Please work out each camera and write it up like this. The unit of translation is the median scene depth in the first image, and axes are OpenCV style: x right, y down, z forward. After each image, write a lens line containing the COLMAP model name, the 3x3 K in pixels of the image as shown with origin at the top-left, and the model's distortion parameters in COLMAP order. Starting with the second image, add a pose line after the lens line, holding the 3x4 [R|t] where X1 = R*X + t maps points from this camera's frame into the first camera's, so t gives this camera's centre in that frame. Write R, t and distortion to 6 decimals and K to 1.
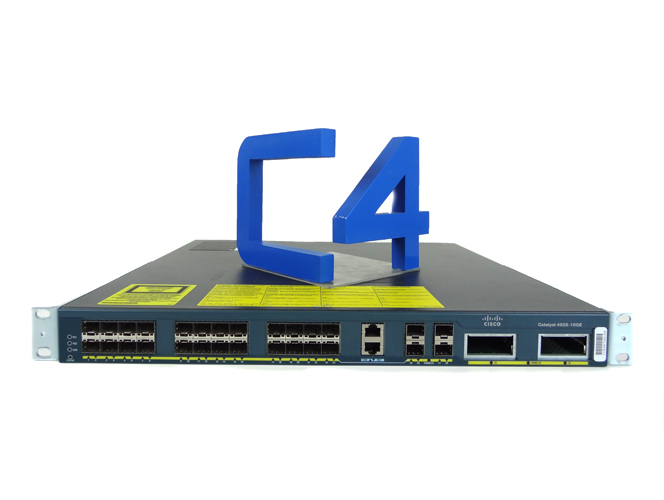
lens RADIAL K [[469.7, 0, 348.5], [0, 469.7, 225.9], [0, 0, 1]] dist [-0.025904, 0.005673]
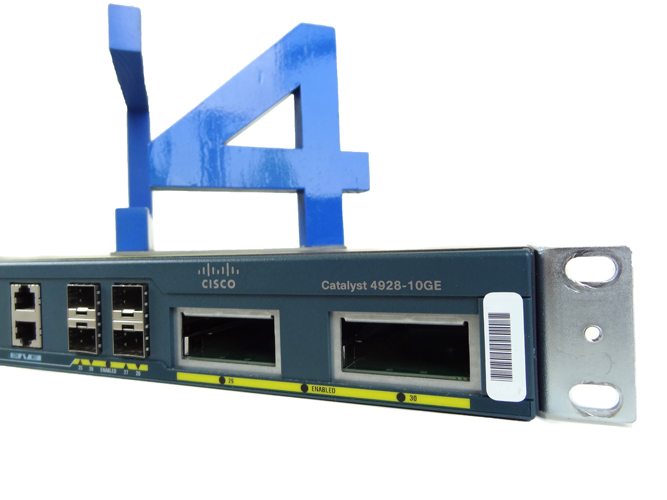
lens RADIAL K [[471.9, 0, 358.9], [0, 471.9, 250.4], [0, 0, 1]] dist [-0.025904, 0.005673]
pose [[0.920104, -0.043455, -0.389255, 0.572501], [0.011204, 0.996340, -0.084746, 0.212226], [0.391513, 0.073614, 0.917223, 0.650499]]
